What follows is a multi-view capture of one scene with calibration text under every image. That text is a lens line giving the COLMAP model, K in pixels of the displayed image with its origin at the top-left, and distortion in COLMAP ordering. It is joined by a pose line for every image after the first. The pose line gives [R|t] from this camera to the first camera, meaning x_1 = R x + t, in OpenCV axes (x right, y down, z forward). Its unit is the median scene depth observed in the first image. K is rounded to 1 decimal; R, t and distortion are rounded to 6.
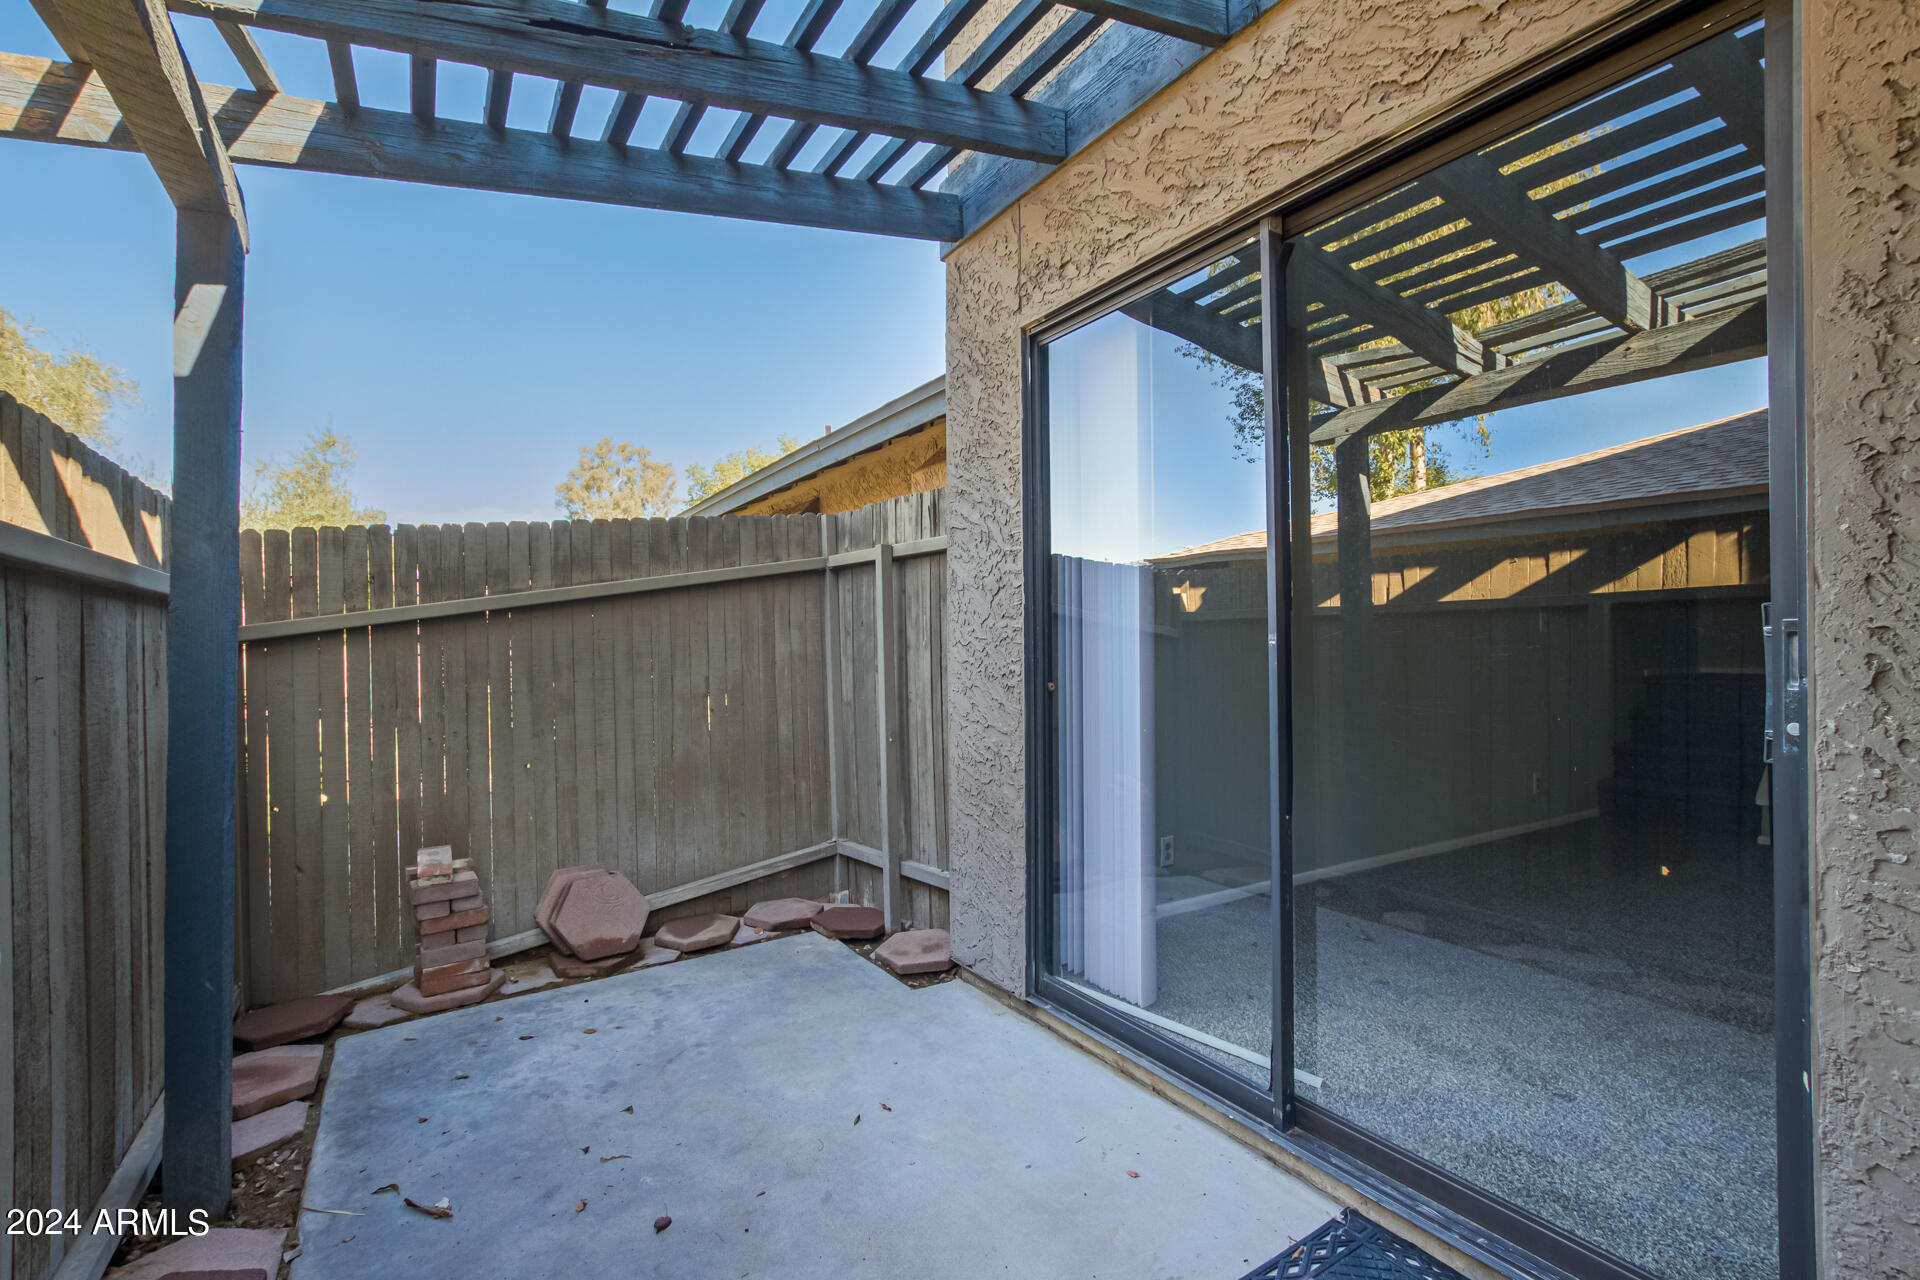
lens RADIAL K [[869.7, 0, 974.7], [0, 869.7, 644.9], [0, 0, 1]] dist [0.002588, -0.000035]
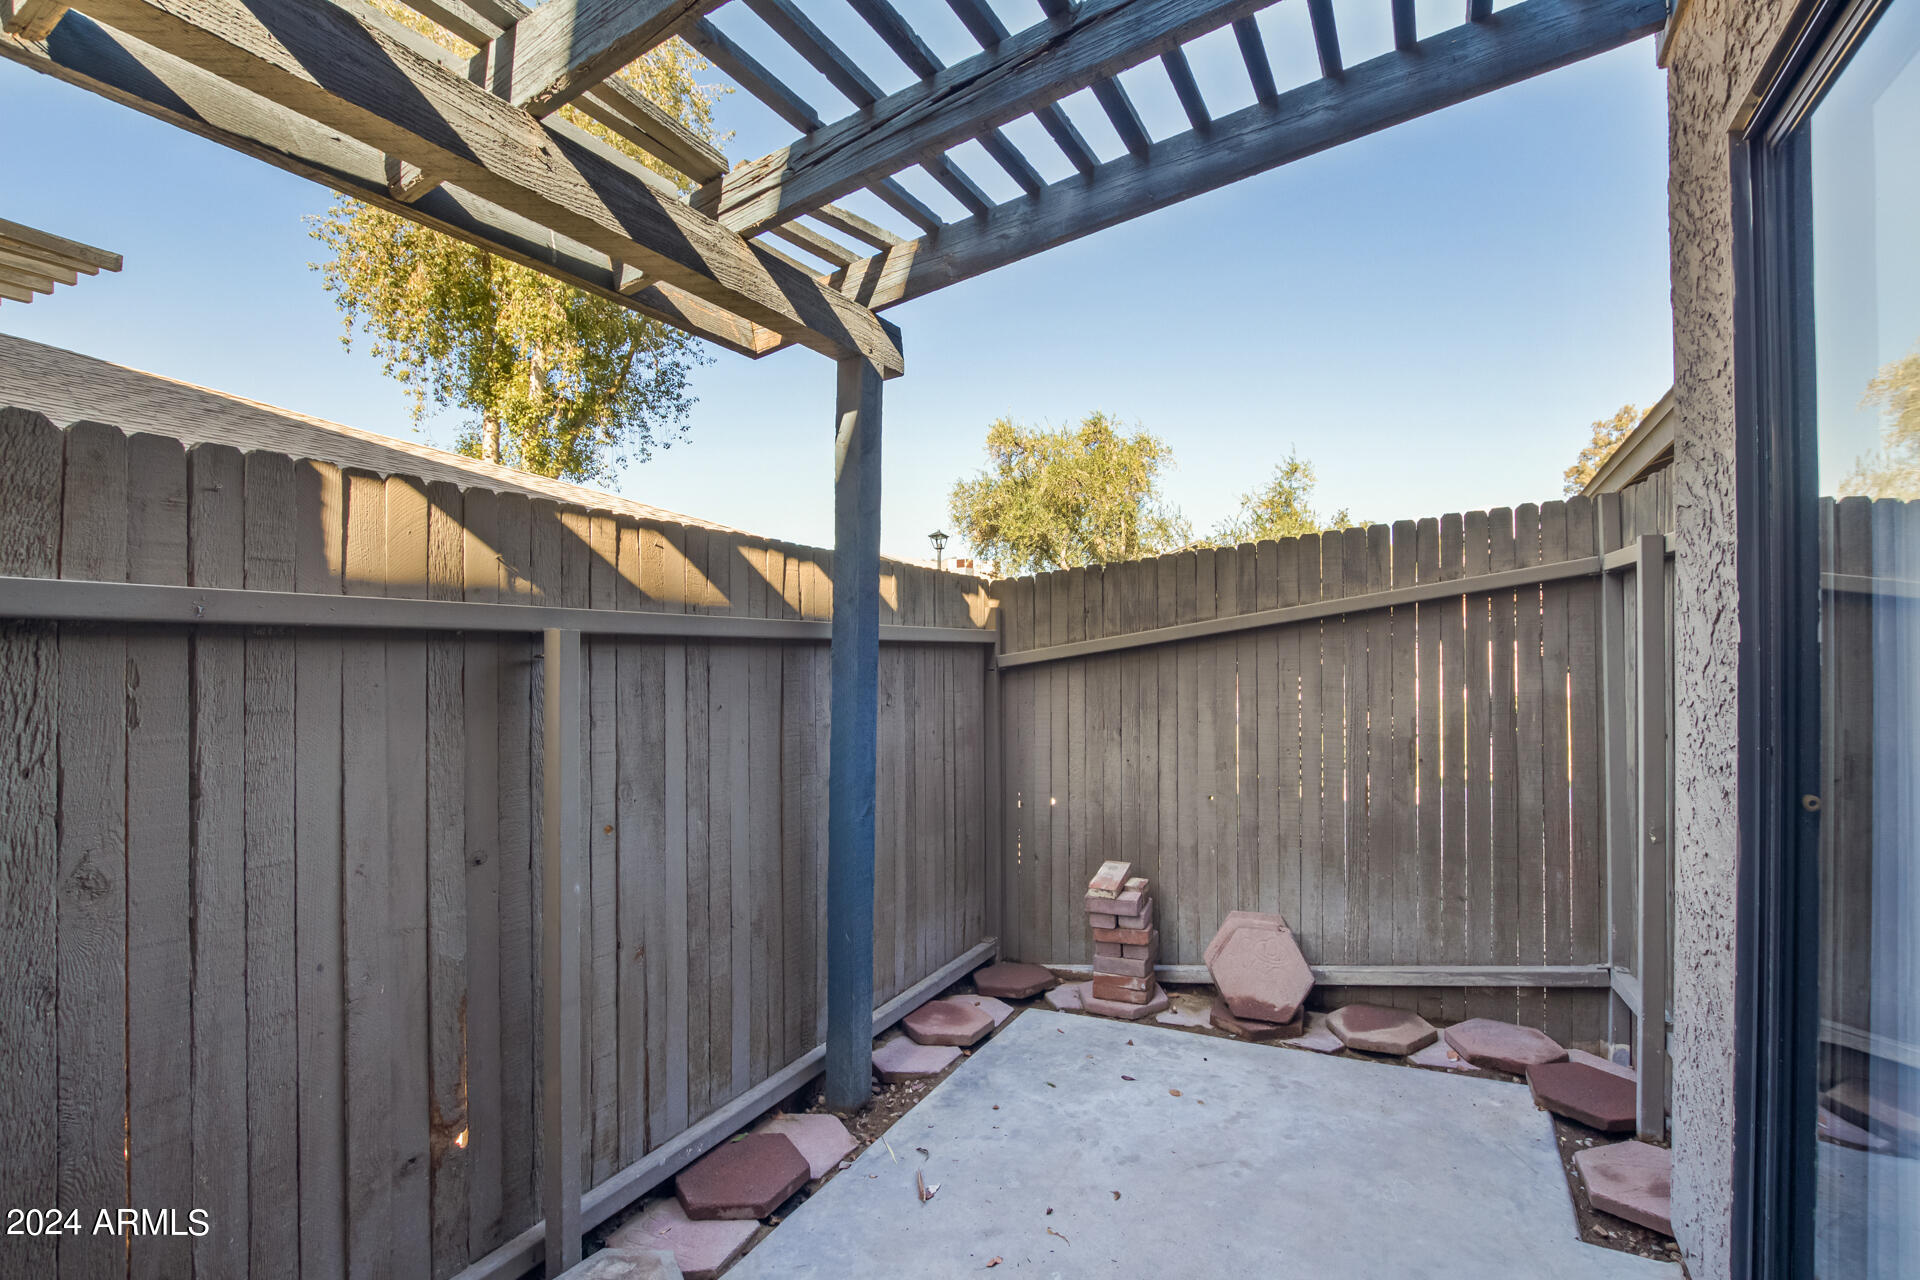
lens RADIAL K [[908.9, 0, 990.2], [0, 908.9, 645.0], [0, 0, 1]] dist [-0.025771, 0.000039]
pose [[0.513081, 0.007521, -0.858307, 0.246899], [-0.007215, 0.999964, 0.004450, -0.037736], [0.858310, 0.003910, 0.513117, 0.275468]]
